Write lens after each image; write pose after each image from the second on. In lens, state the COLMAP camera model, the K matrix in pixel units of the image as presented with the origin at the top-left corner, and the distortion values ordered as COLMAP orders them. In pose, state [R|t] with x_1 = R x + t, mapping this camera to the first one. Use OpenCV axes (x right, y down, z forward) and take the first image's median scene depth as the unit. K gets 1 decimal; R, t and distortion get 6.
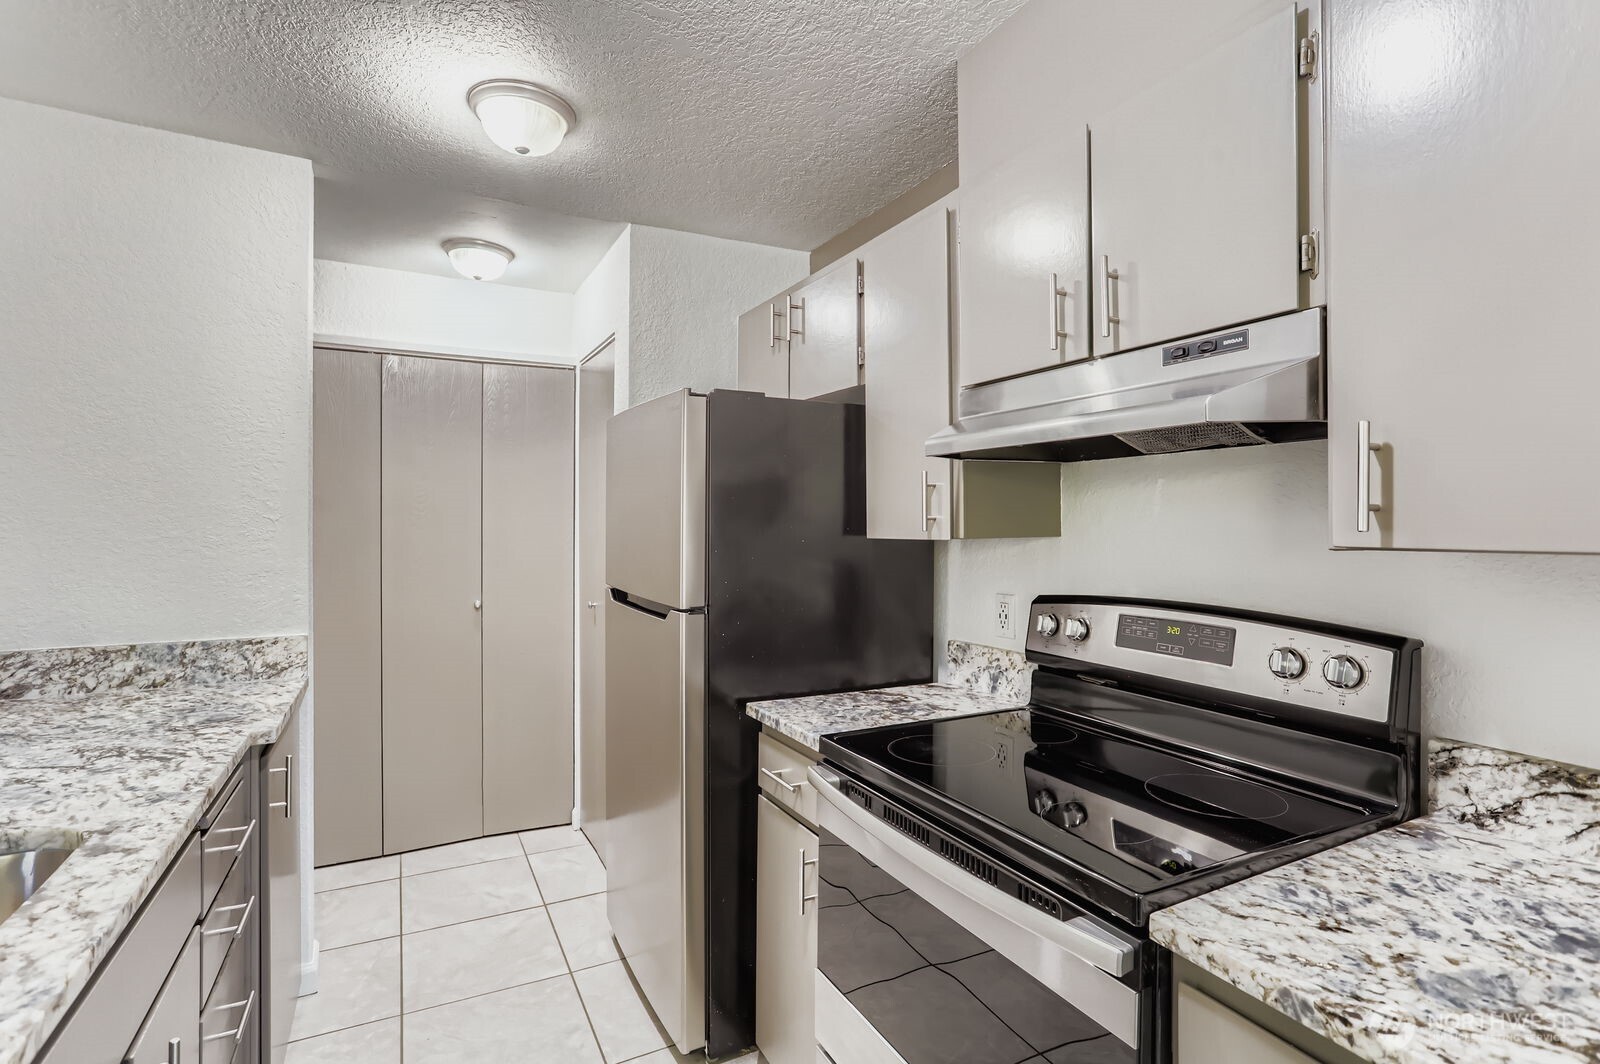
lens RADIAL K [[769.2, 0, 783.6], [0, 769.2, 525.4], [0, 0, 1]] dist [-0.036491, 0.017430]
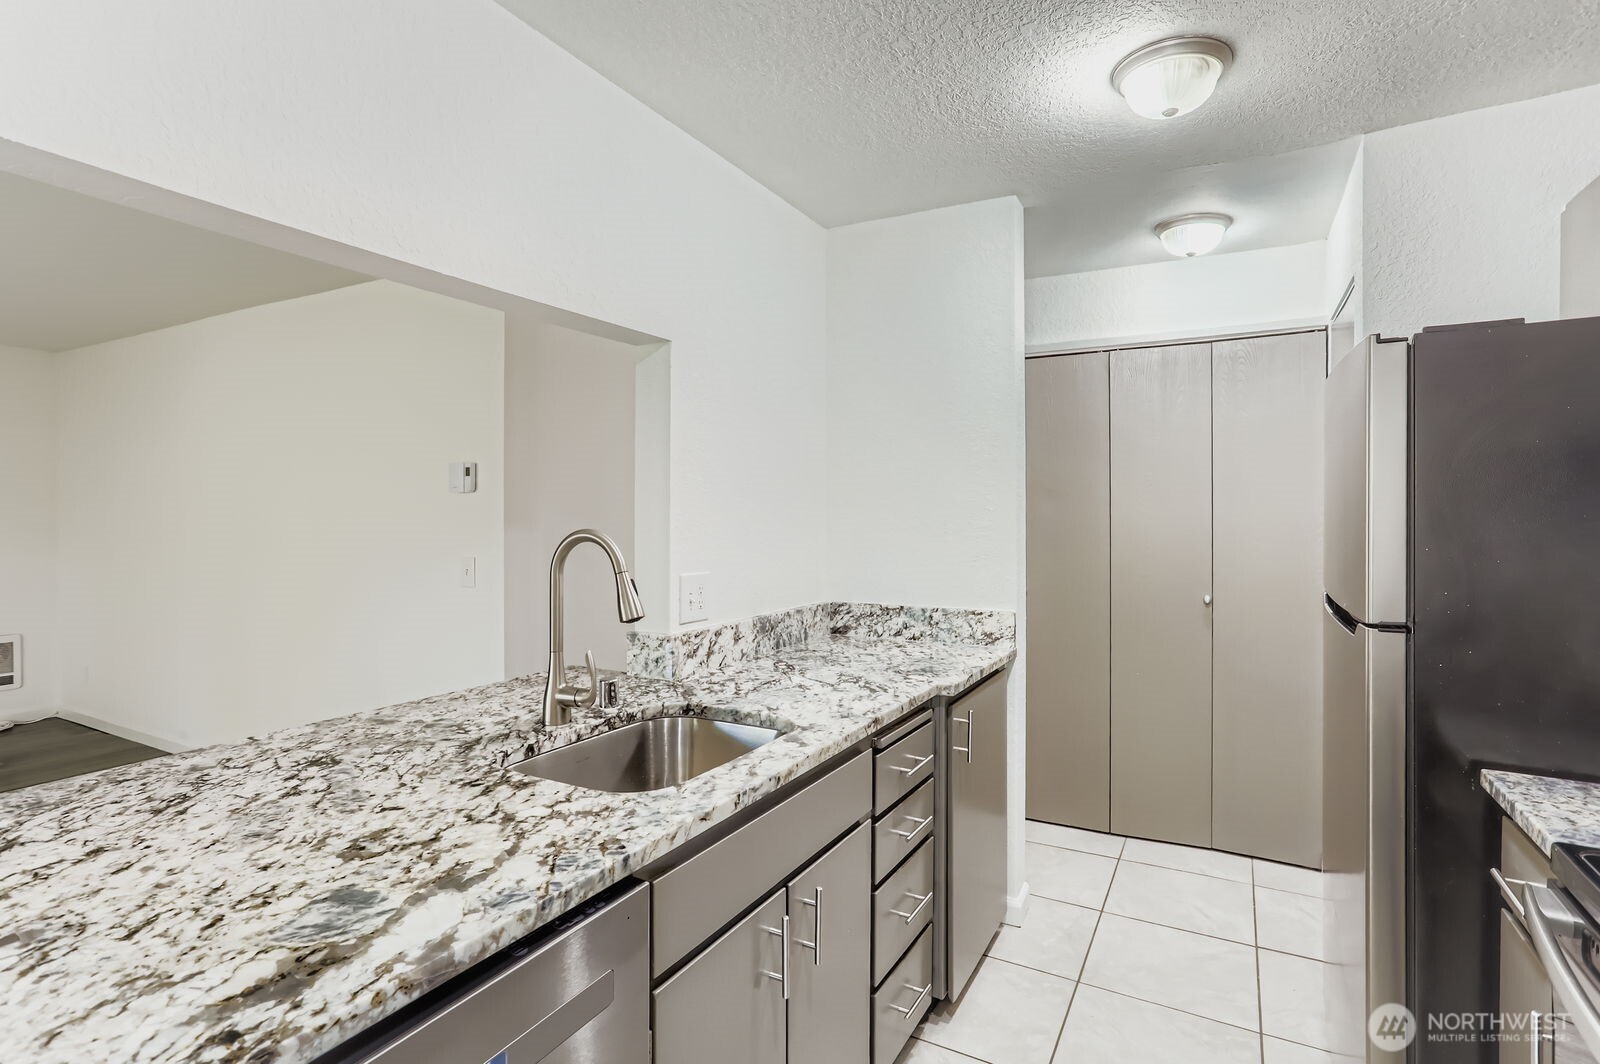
lens RADIAL K [[769.2, 0, 794.0], [0, 769.2, 515.6], [0, 0, 1]] dist [-0.036491, 0.017430]
pose [[0.554664, -0.002131, -0.832072, 0.174588], [0.000398, 0.999997, -0.002295, 0.002932], [0.832074, 0.000941, 0.554663, 0.101091]]
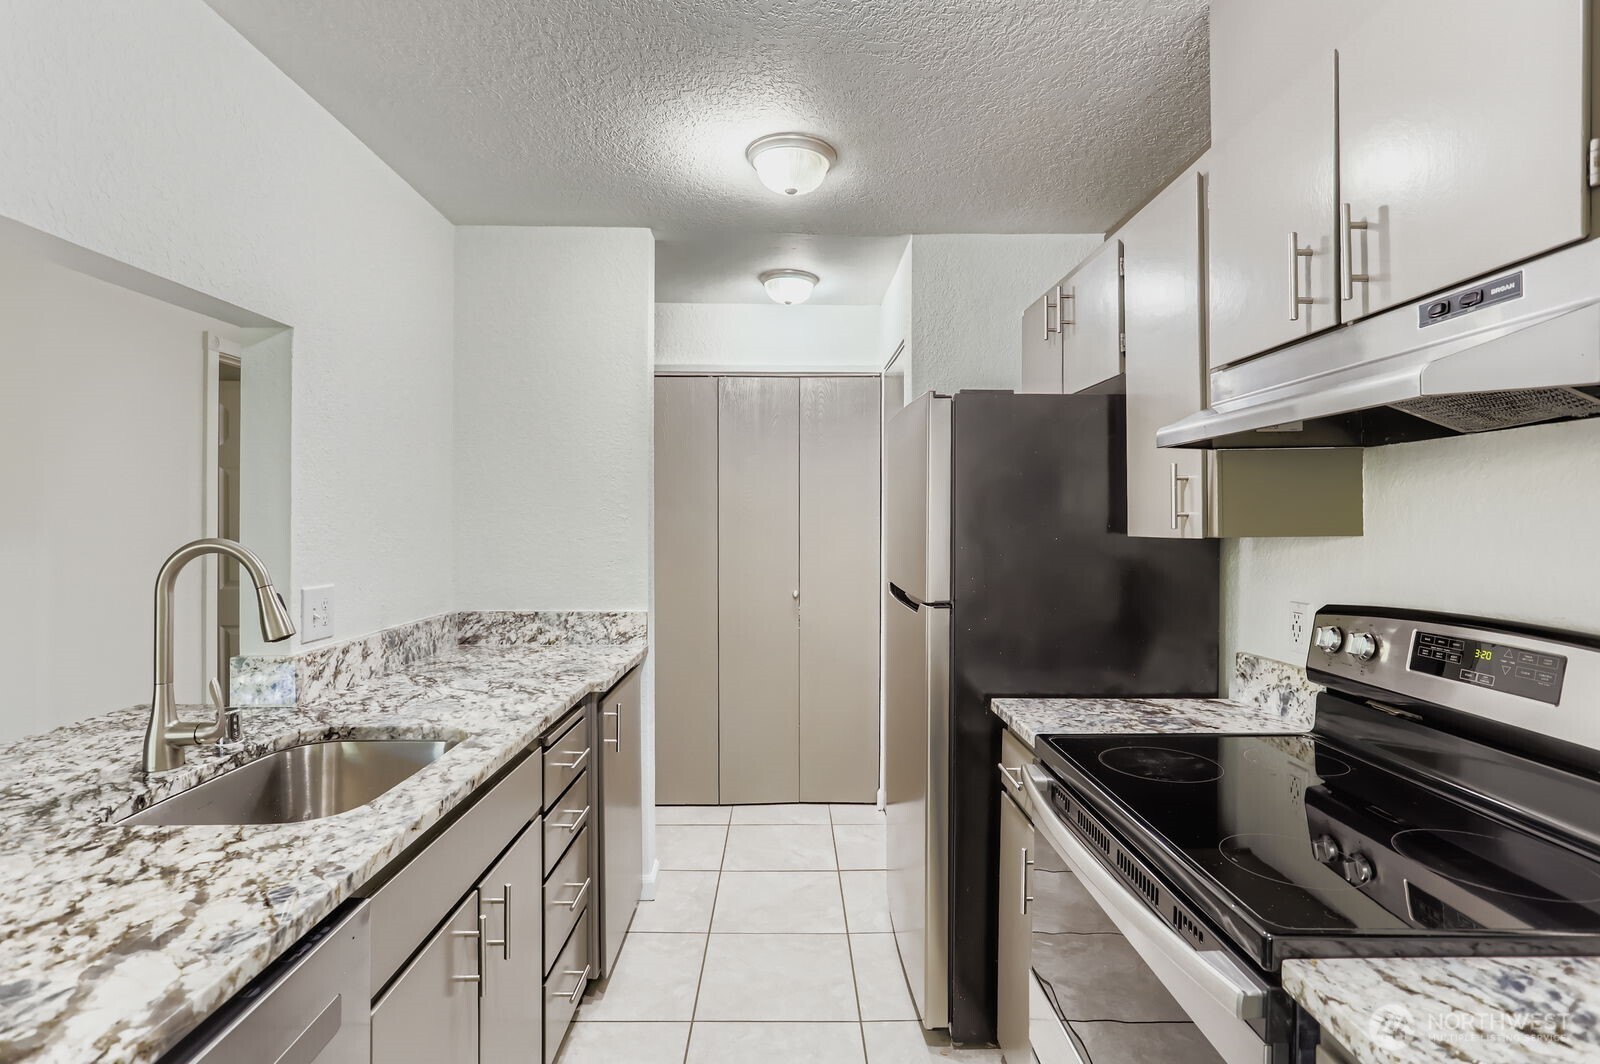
lens RADIAL K [[769.2, 0, 780.2], [0, 769.2, 523.4], [0, 0, 1]] dist [-0.036491, 0.017430]
pose [[0.891686, 0.000016, -0.452655, 0.158564], [-0.000227, 1.000000, -0.000413, 0.001555], [0.452655, 0.000471, 0.891686, -0.023332]]
